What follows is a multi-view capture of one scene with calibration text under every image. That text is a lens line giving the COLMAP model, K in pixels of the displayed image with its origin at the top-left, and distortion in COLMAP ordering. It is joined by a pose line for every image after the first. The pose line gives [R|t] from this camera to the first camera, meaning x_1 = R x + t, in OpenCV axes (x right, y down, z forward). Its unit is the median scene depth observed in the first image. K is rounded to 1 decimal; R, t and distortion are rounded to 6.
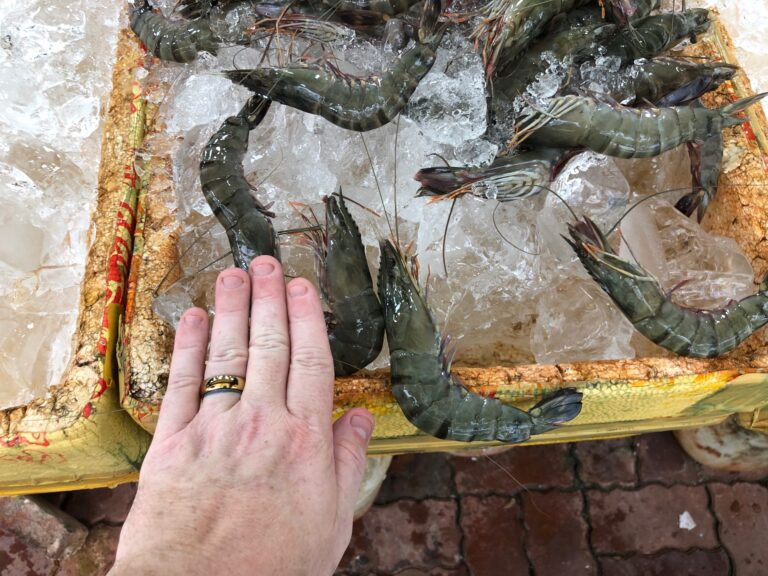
lens RADIAL K [[635.1, 0, 384.0], [0, 635.1, 288.0], [0, 0, 1]] dist [0.018681, 0.005979]
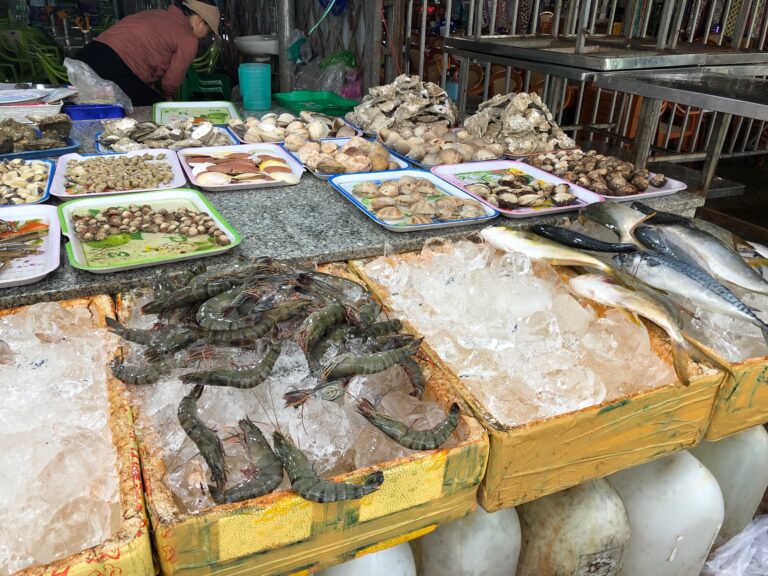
lens RADIAL K [[635.1, 0, 384.0], [0, 635.1, 288.0], [0, 0, 1]] dist [0.018681, 0.005979]
pose [[0.944959, -0.148161, 0.291721, -0.192432], [0.284901, 0.811015, -0.510965, 0.695906], [-0.160886, 0.565953, 0.808587, -0.975157]]
